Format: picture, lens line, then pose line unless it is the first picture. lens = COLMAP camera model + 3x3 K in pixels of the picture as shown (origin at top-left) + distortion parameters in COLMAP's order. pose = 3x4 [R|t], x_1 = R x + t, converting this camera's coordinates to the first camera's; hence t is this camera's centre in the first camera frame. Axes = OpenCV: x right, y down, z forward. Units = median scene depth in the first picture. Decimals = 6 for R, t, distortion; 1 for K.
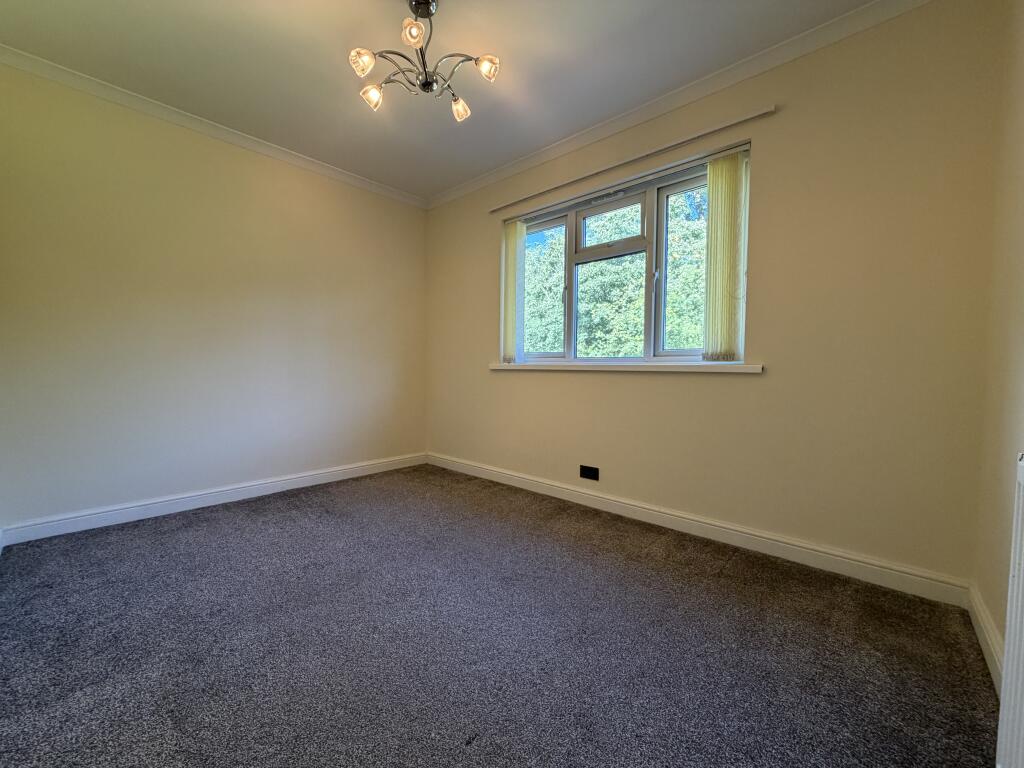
lens RADIAL K [[408.9, 0, 510.0], [0, 408.9, 385.2], [0, 0, 1]] dist [-0.001381, -0.000413]
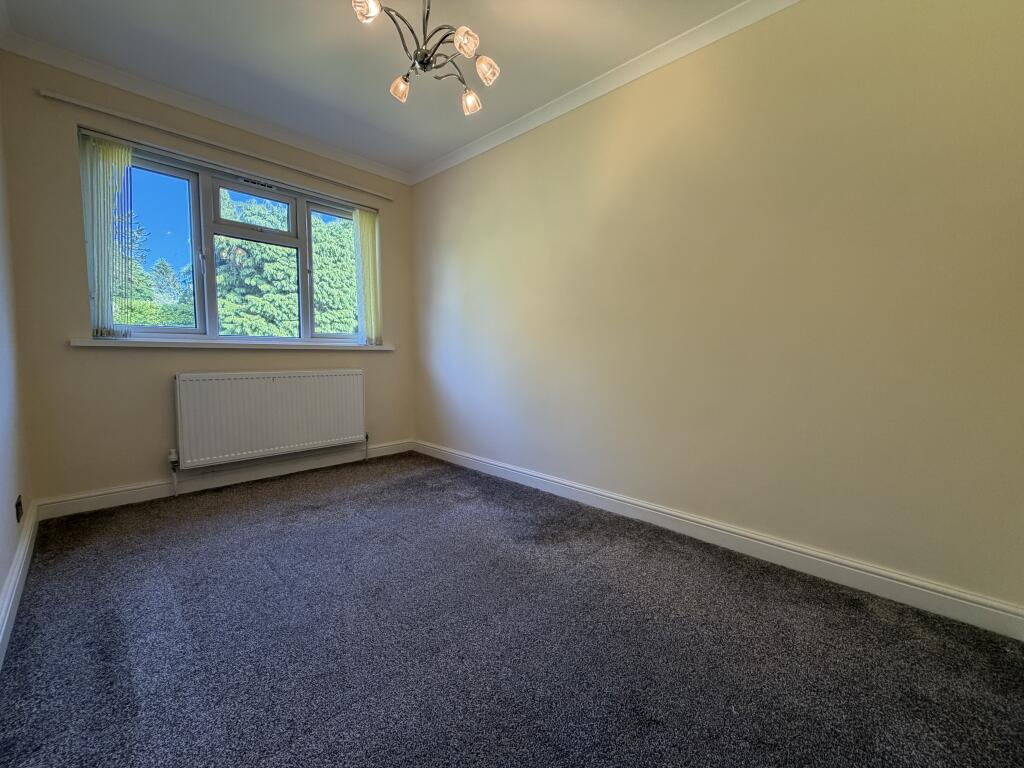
lens RADIAL K [[408.9, 0, 510.0], [0, 408.9, 385.2], [0, 0, 1]] dist [-0.001381, -0.000413]
pose [[0.023456, -0.069141, 0.997331, -0.778547], [0.056507, 0.996102, 0.067727, 0.019594], [-0.998127, 0.054768, 0.027271, 0.333193]]
